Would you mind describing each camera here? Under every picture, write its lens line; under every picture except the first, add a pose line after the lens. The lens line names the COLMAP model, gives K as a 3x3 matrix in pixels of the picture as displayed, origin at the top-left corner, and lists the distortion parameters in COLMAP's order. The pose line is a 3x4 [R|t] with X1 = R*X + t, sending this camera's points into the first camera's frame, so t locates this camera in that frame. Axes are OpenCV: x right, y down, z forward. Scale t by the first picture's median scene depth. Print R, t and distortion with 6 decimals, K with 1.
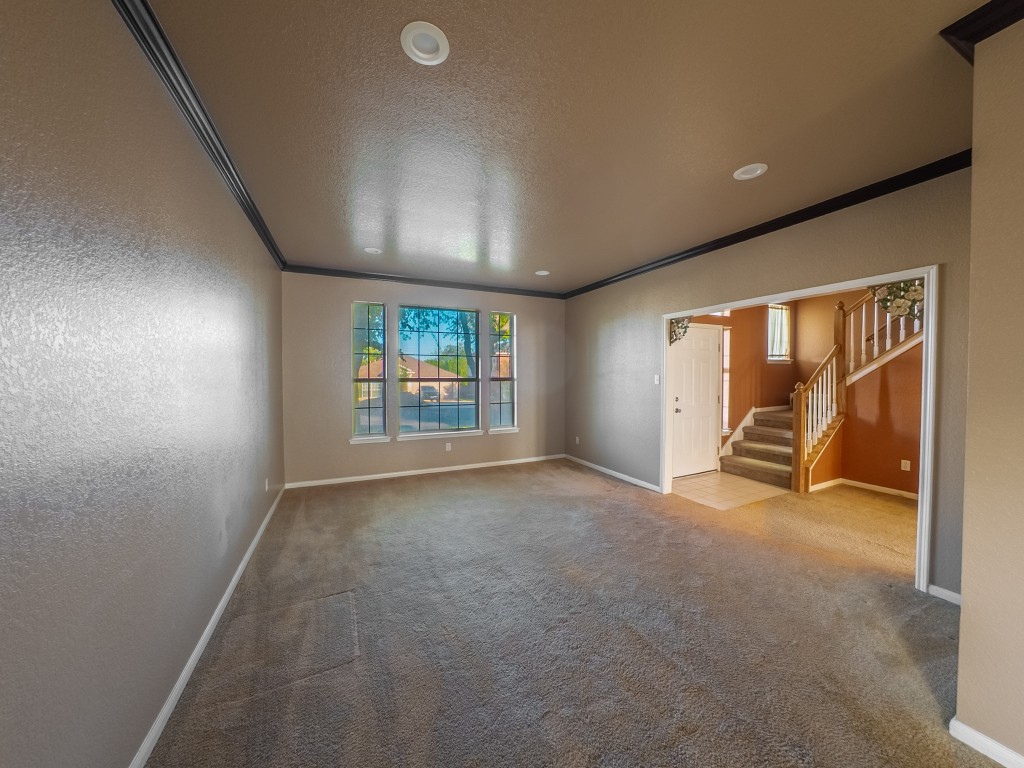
lens RADIAL K [[352.8, 0, 512.0], [0, 352.8, 384.0], [0, 0, 1]] dist [0.000354, 0.000026]
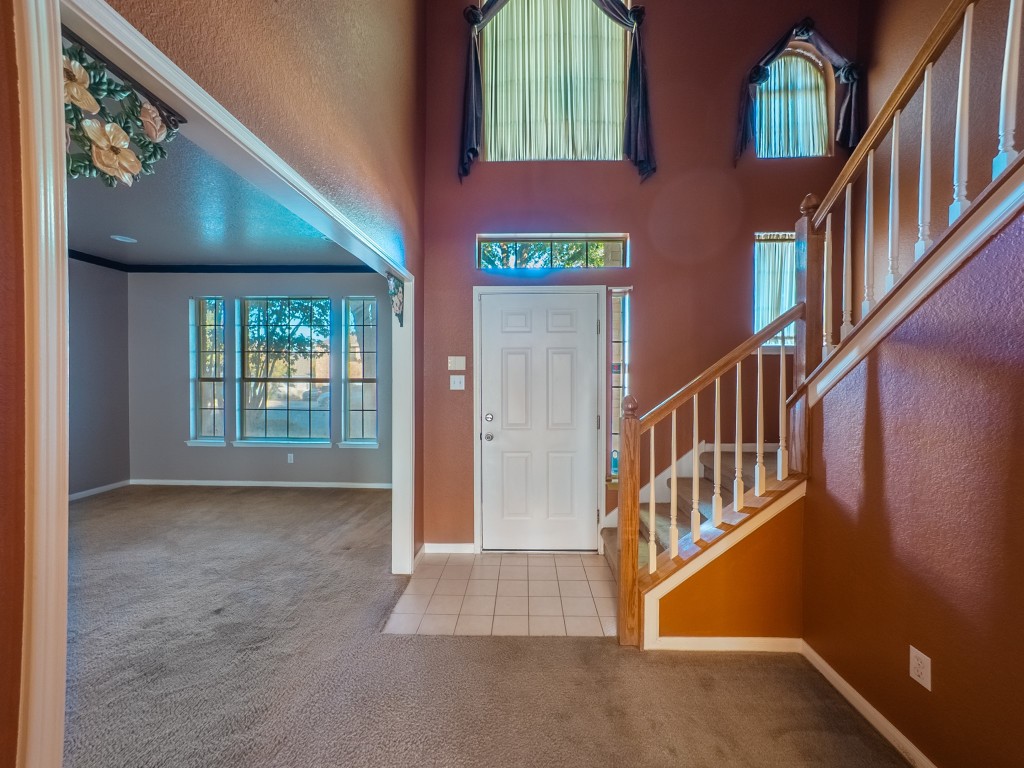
lens RADIAL K [[381.6, 0, 512.0], [0, 381.6, 384.0], [0, 0, 1]] dist [0.000893, 0.000131]
pose [[0.895120, 0.016091, -0.445535, 0.758866], [-0.021073, 0.999759, -0.006229, -0.008744], [0.445327, 0.014965, 0.895243, 0.431378]]
